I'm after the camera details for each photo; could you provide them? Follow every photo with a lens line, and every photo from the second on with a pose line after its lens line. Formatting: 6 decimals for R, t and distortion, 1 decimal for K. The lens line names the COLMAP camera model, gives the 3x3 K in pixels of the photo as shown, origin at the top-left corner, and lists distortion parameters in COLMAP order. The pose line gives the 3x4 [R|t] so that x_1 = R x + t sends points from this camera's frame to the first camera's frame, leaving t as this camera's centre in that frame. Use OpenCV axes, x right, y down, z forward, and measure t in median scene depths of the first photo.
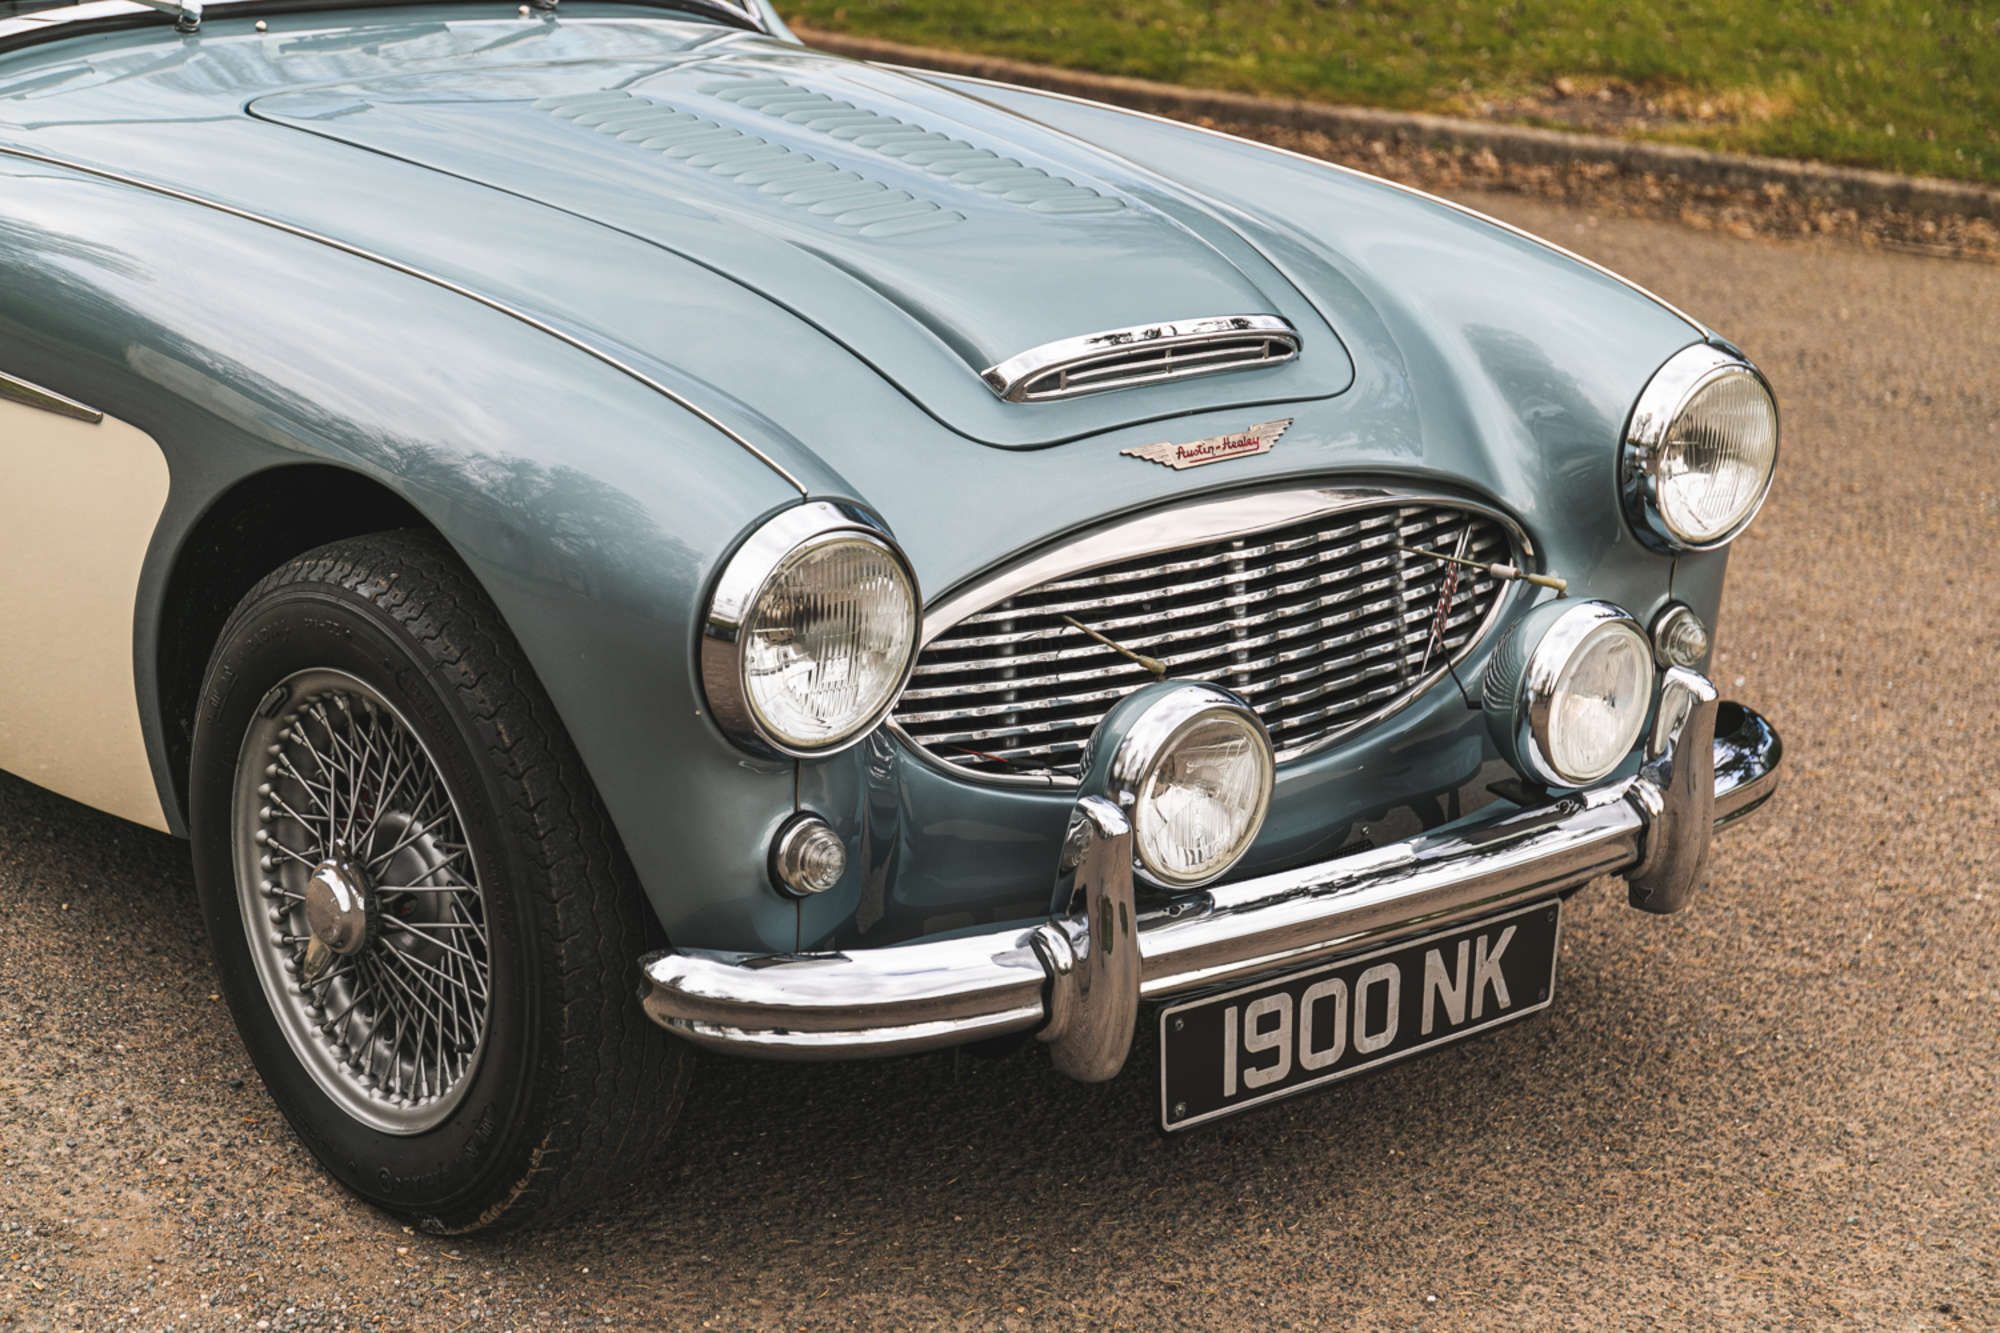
lens RADIAL K [[3672.0, 0, 992.5], [0, 3672.0, 667.5], [0, 0, 1]] dist [-0.106687, 0.000000]
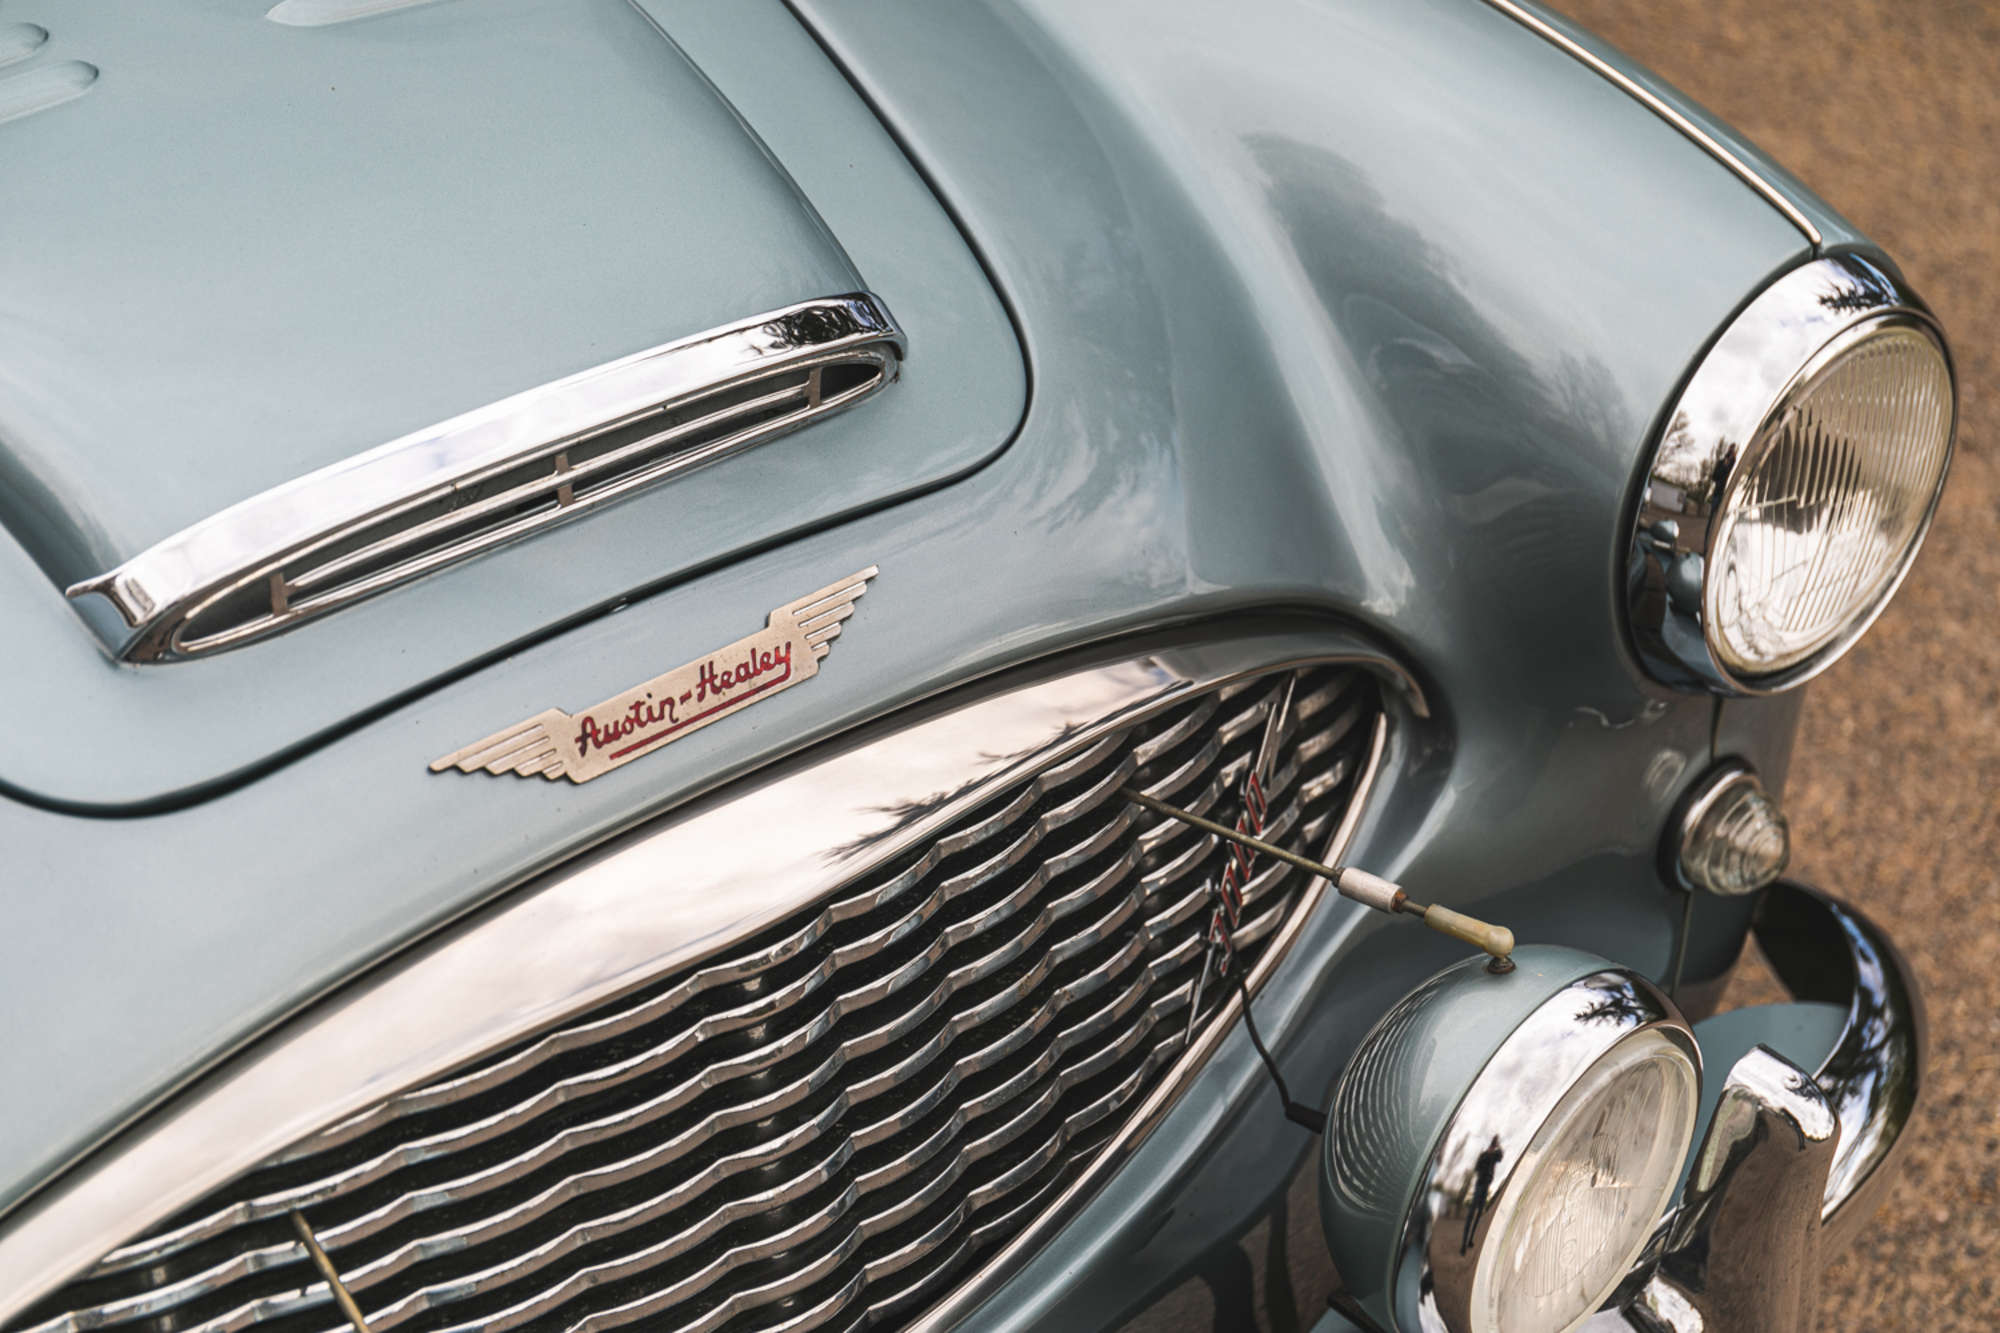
lens RADIAL K [[3672.0, 0, 1010.8], [0, 3672.0, 667.2], [0, 0, 1]] dist [-0.106687, 0.000000]
pose [[0.998438, -0.033479, 0.044731, 0.073891], [0.021283, 0.968128, 0.249550, -0.153766], [-0.051660, -0.248208, 0.967328, 0.553820]]
